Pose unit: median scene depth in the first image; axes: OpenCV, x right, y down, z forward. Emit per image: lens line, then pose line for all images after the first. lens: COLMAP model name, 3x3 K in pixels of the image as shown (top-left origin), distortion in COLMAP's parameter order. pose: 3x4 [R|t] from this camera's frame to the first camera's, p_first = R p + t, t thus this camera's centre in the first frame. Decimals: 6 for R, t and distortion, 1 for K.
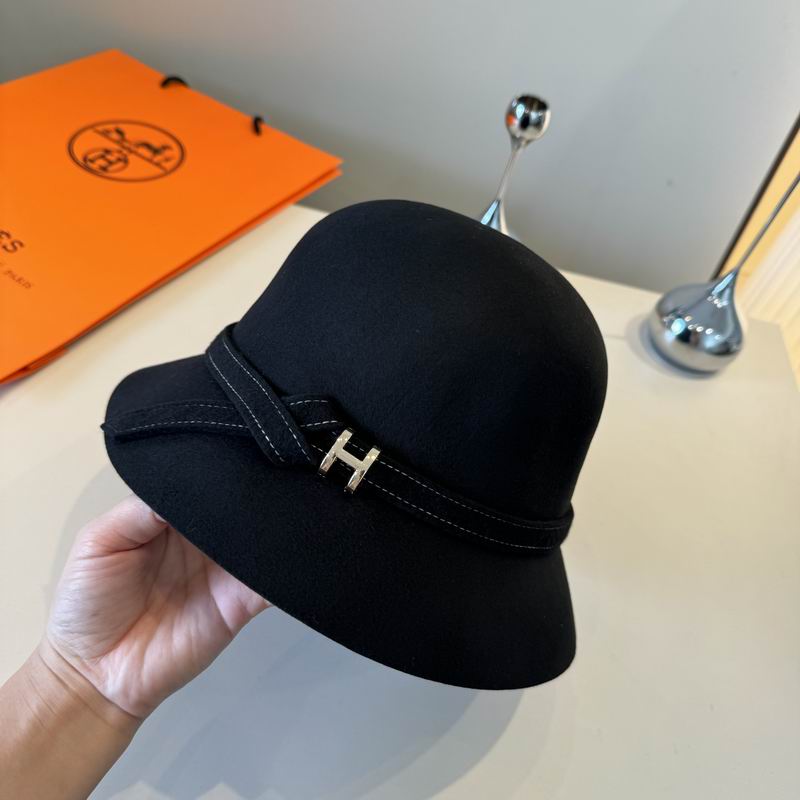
lens RADIAL K [[750.5, 0, 400.4], [0, 750.5, 400.7], [0, 0, 1]] dist [-0.070022, 0.000000]
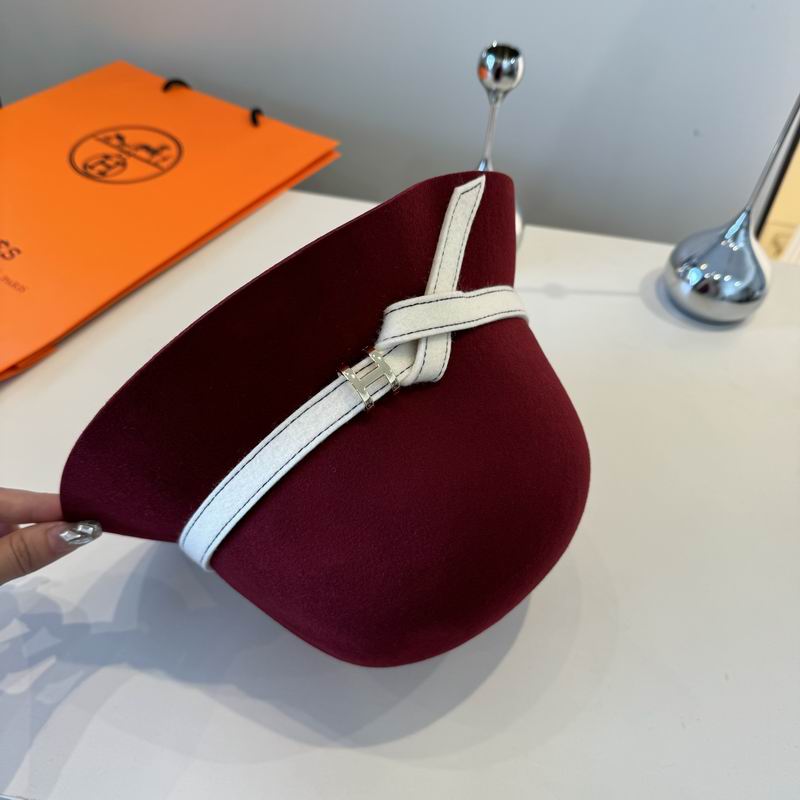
lens RADIAL K [[750.5, 0, 401.0], [0, 750.5, 403.0], [0, 0, 1]] dist [-0.070022, 0.000000]
pose [[0.990506, -0.069943, -0.118347, 0.108834], [0.070045, 0.997538, -0.003307, 0.035750], [0.118287, -0.005014, 0.992967, 0.034347]]
